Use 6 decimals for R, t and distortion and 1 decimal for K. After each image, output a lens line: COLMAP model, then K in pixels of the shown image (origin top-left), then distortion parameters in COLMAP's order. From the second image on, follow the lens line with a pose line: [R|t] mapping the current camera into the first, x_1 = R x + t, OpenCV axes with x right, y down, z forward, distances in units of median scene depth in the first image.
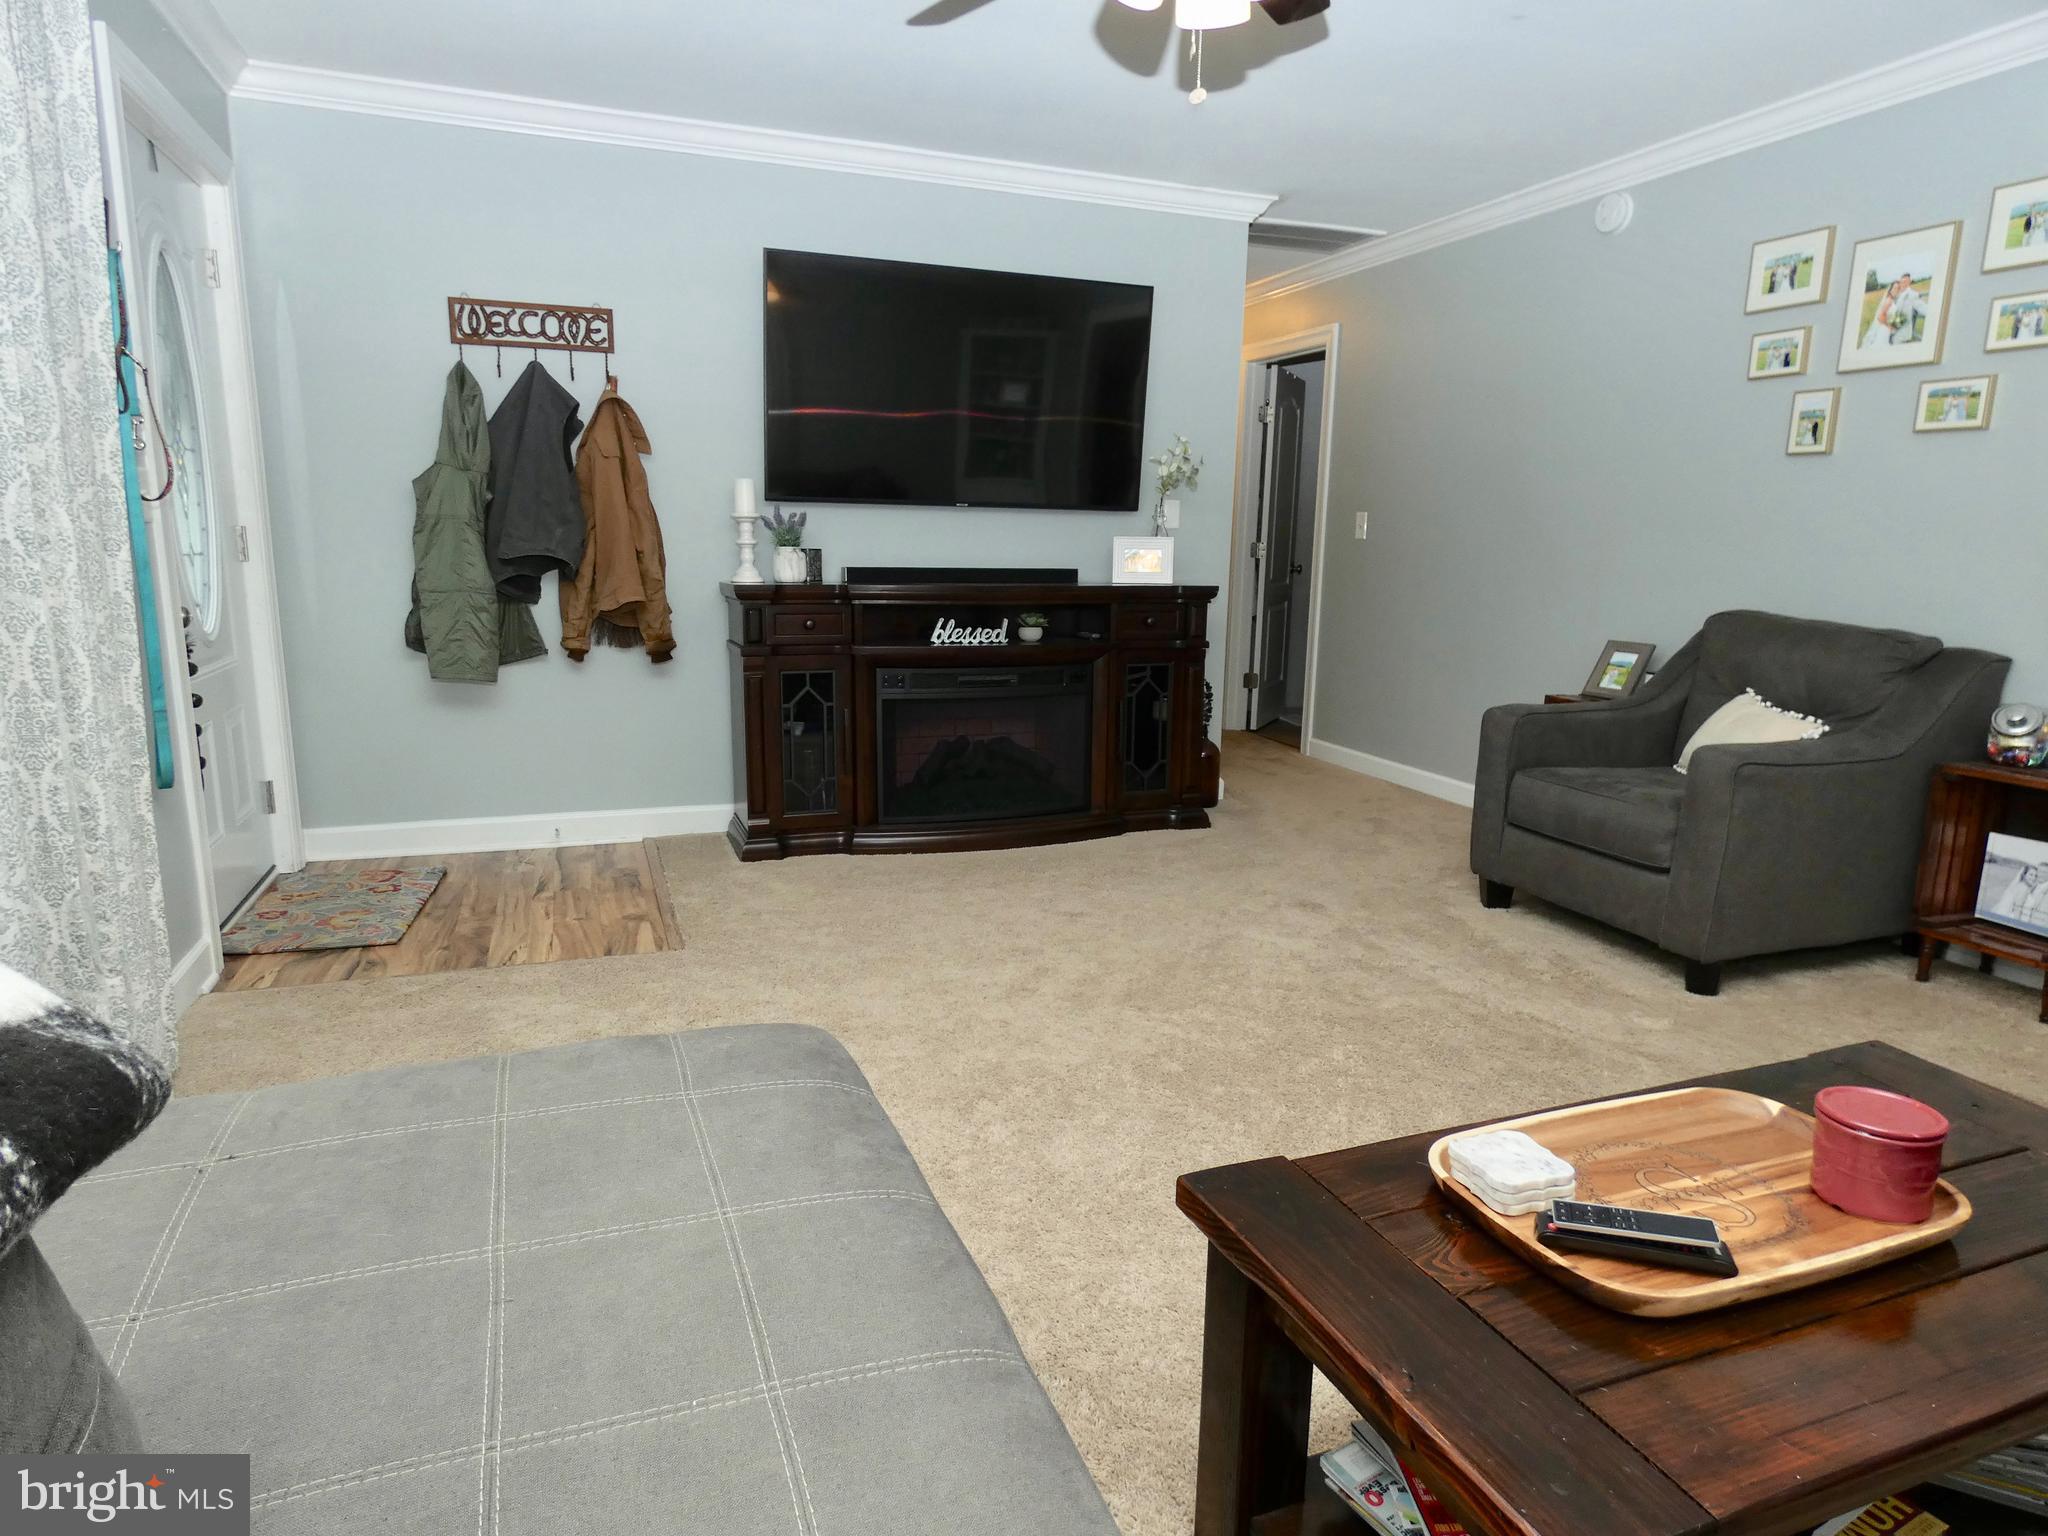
lens RADIAL K [[1224.2, 0, 1029.5], [0, 1224.2, 767.2], [0, 0, 1]] dist [-0.003915, -0.002366]
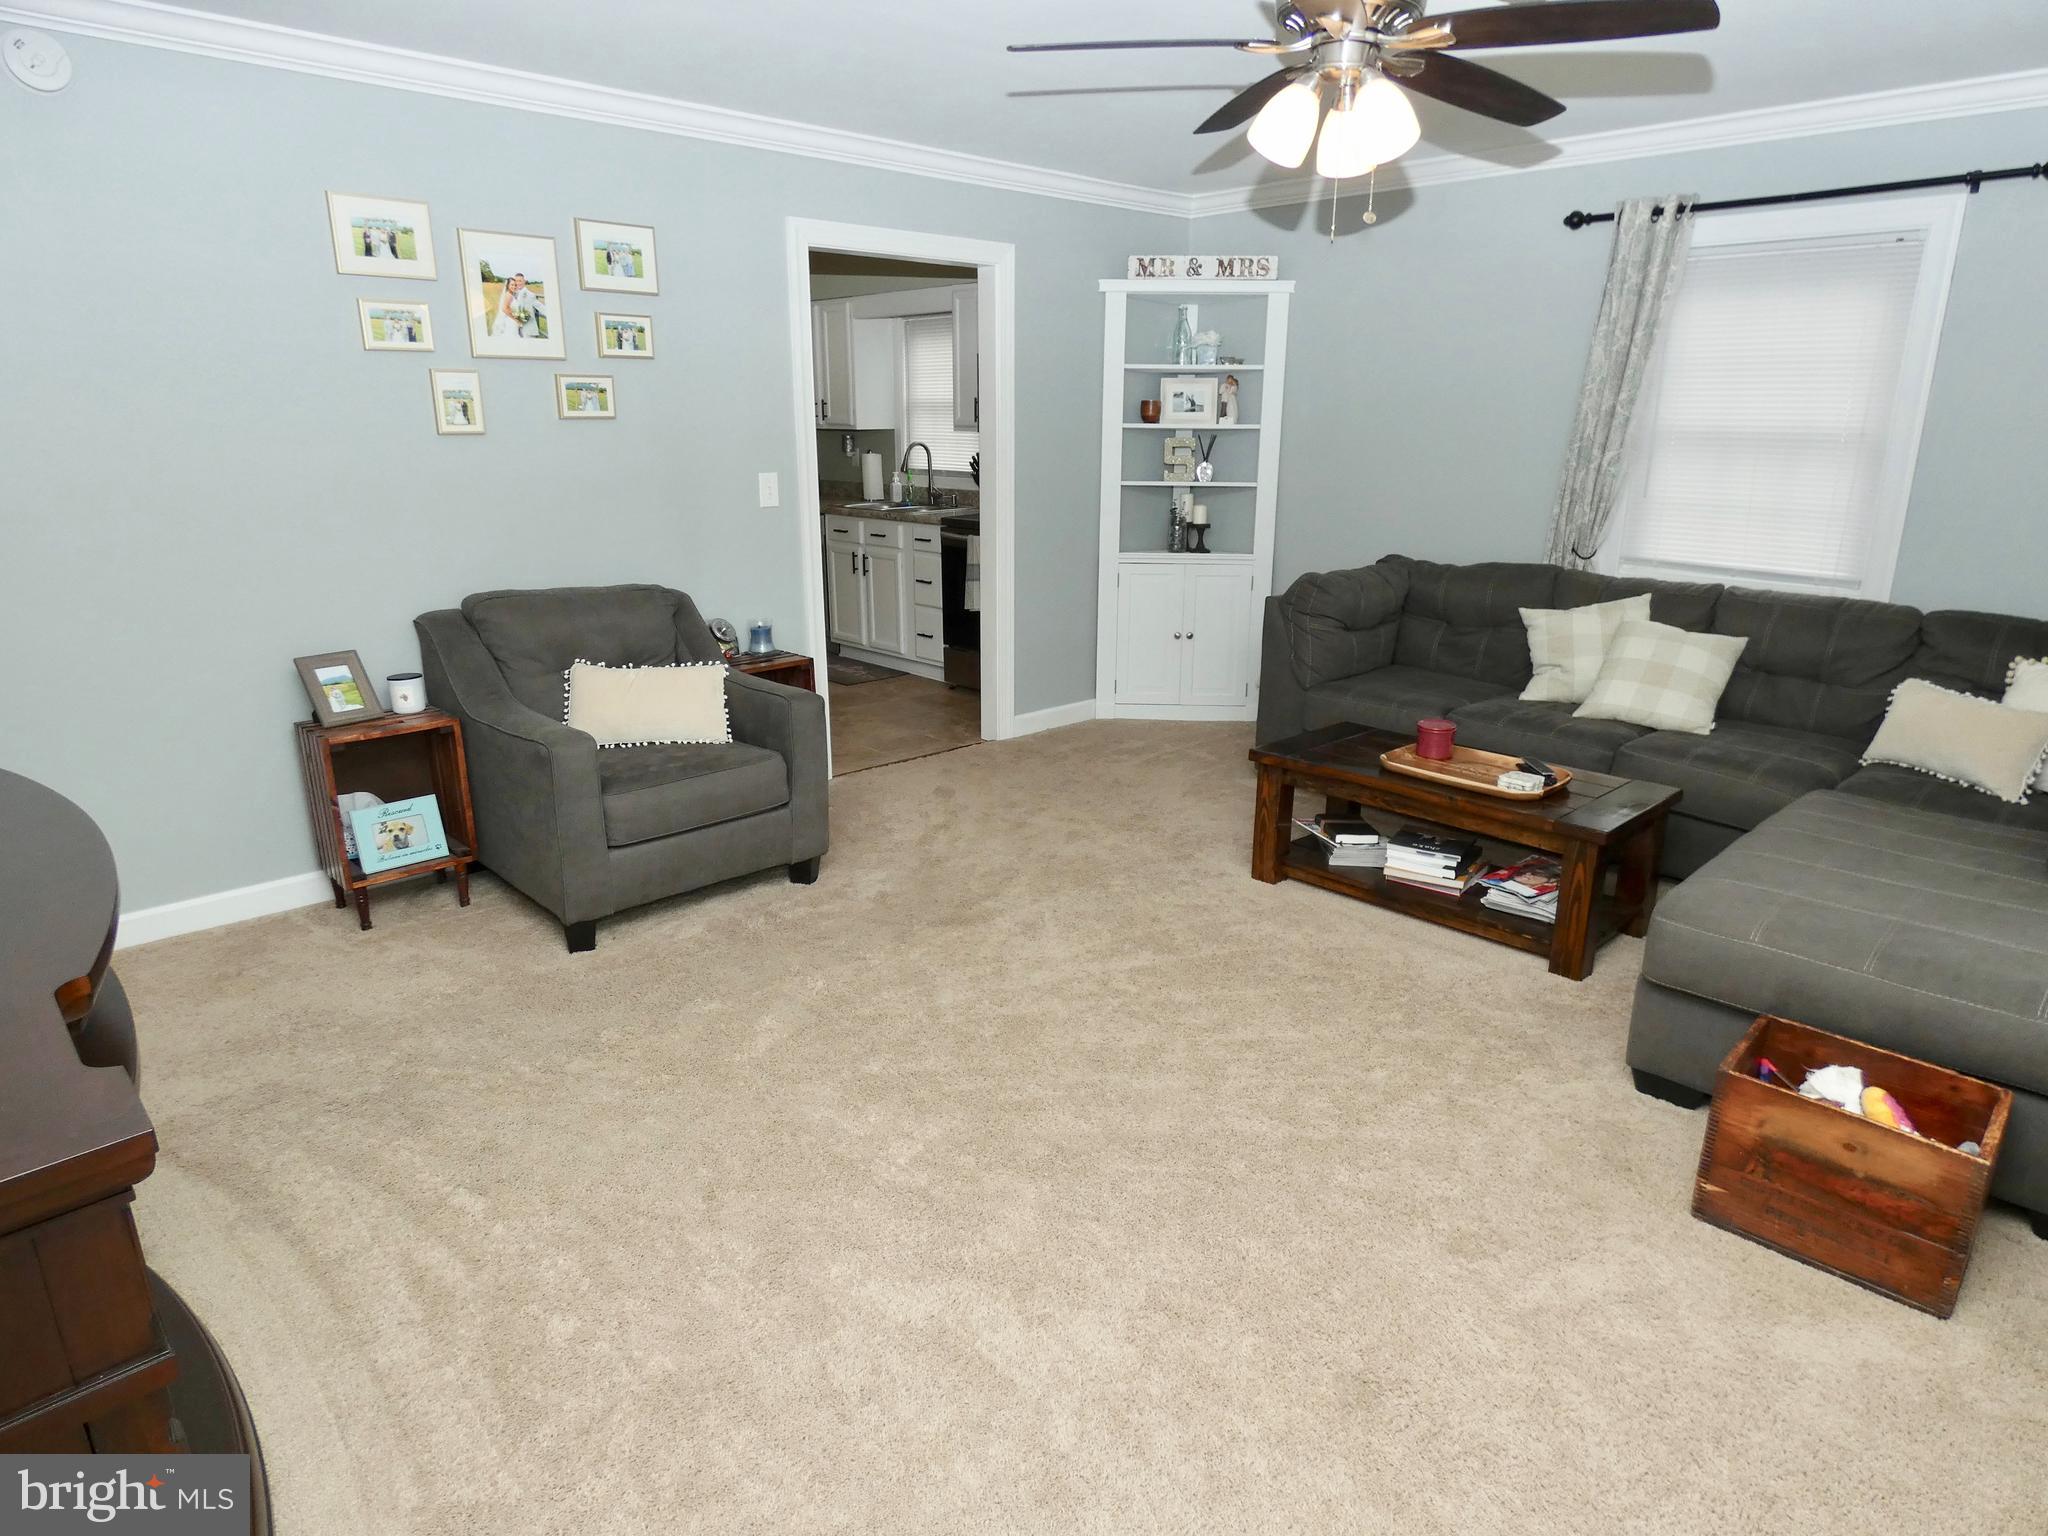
lens RADIAL K [[1236.0, 0, 1013.5], [0, 1236.0, 749.0], [0, 0, 1]] dist [0.013536, -0.000619]
pose [[-0.373869, -0.272292, 0.886611, -0.553391], [0.163710, 0.921550, 0.352057, -0.318484], [-0.912919, 0.276770, -0.299963, 1.012518]]
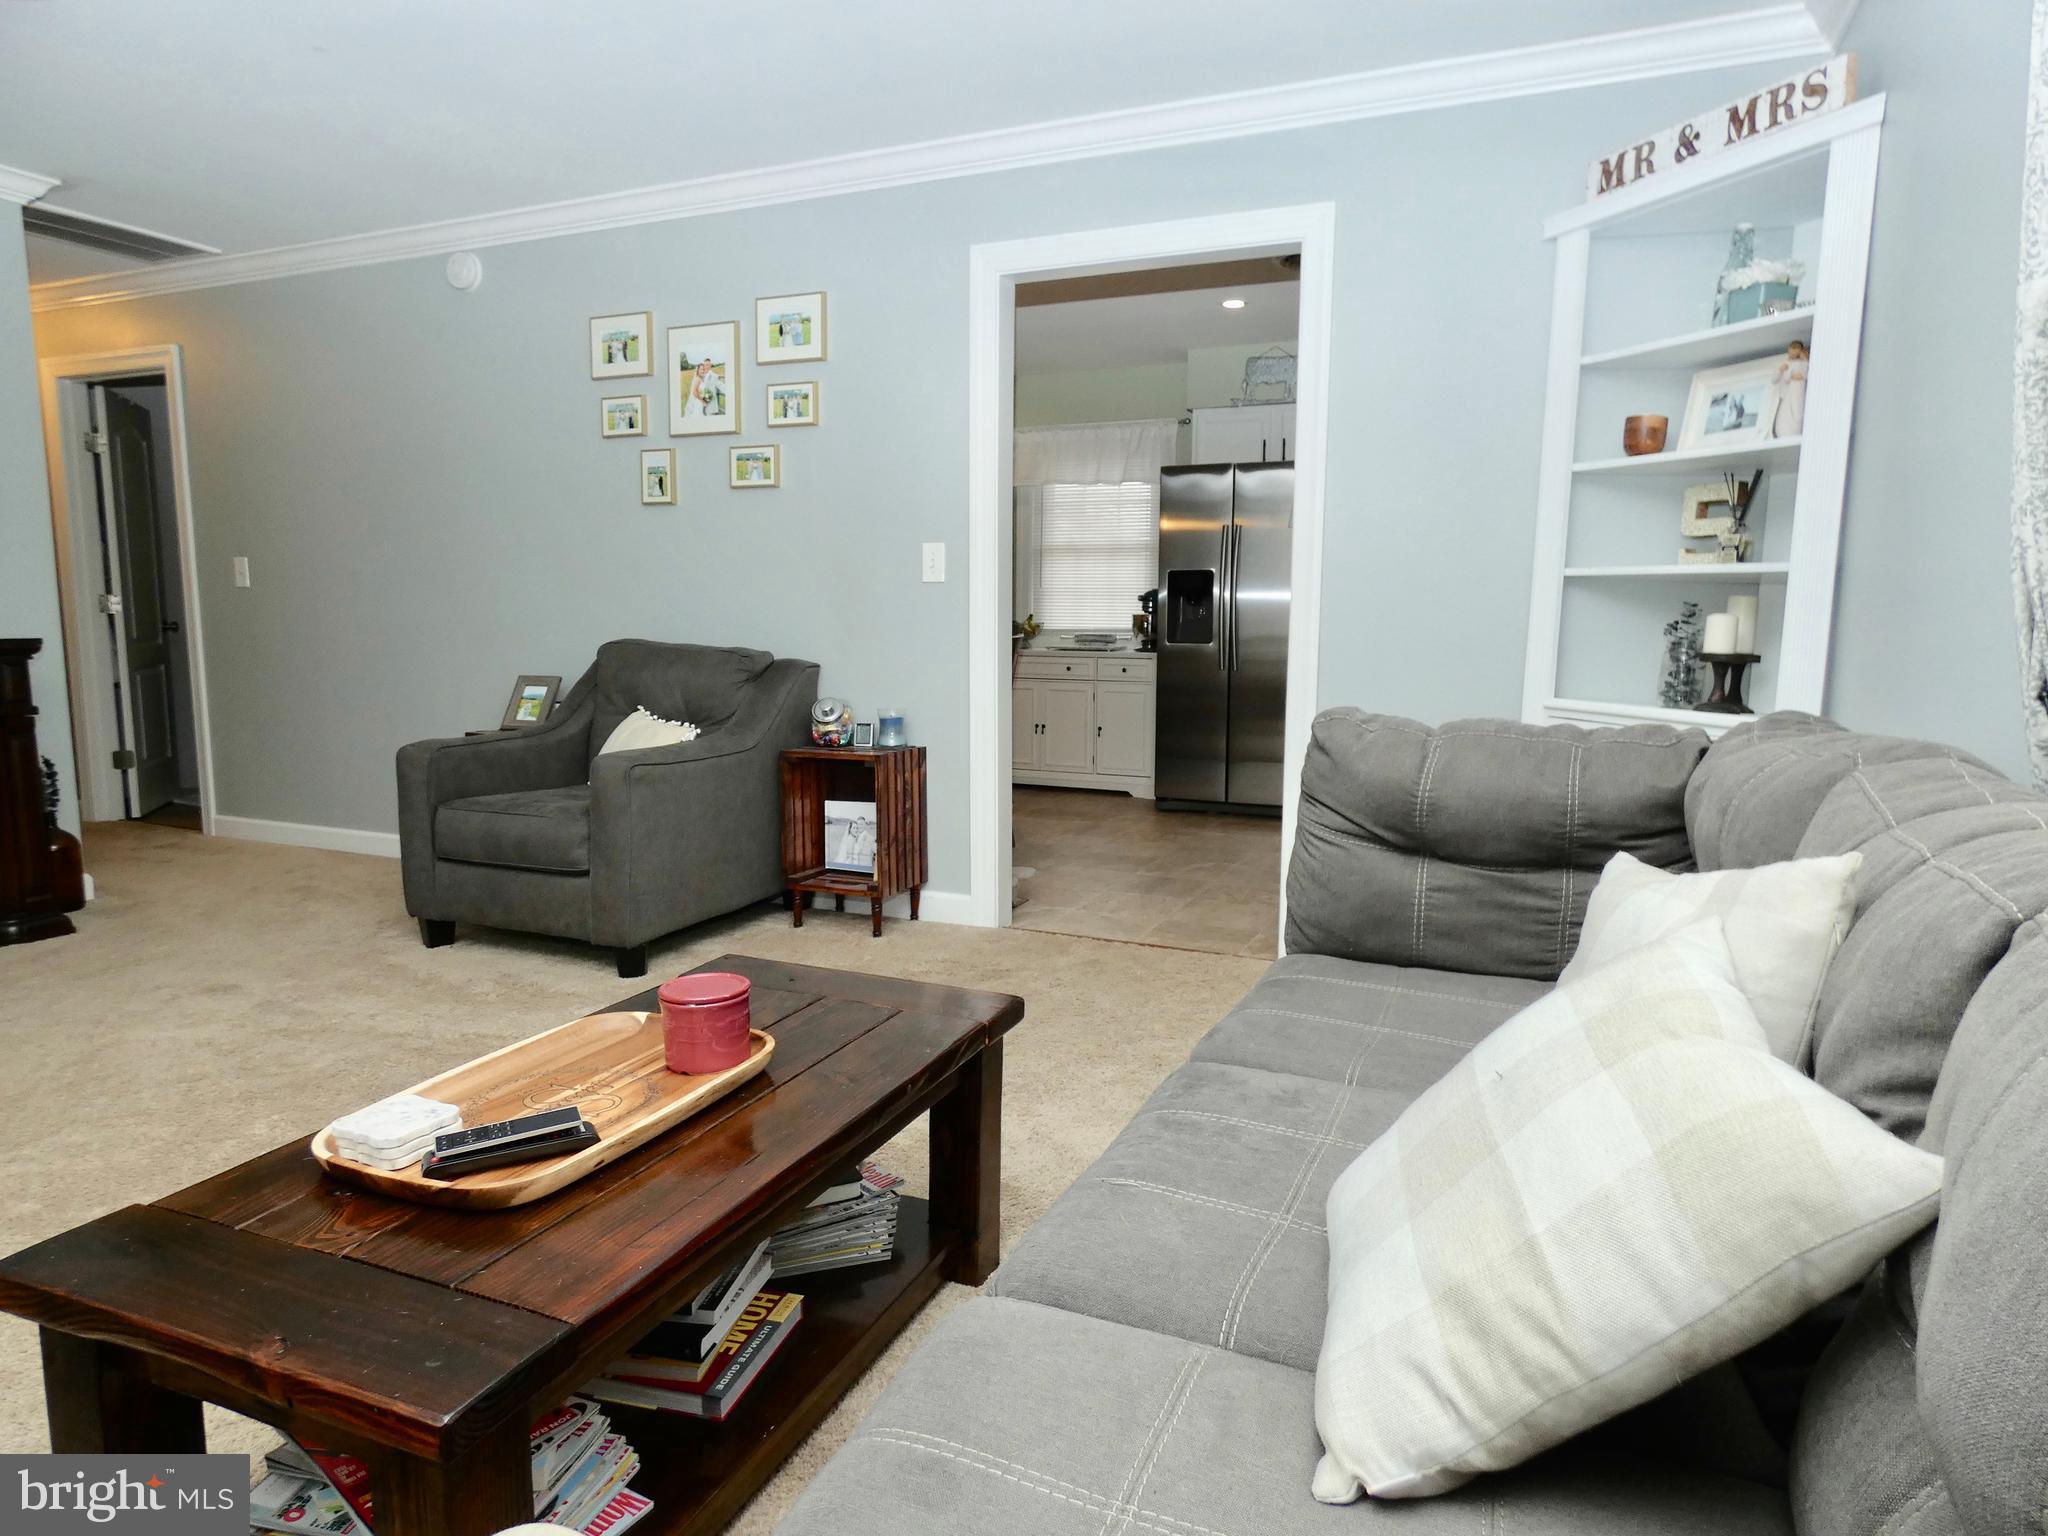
lens RADIAL K [[1229.0, 0, 1017.1], [0, 1229.0, 763.4], [0, 0, 1]] dist [-0.002120, 0.010237]
pose [[0.695710, -0.107587, 0.710220, 0.017745], [0.145451, 0.989338, 0.007390, 0.030647], [-0.703442, 0.098161, 0.703941, -0.041855]]
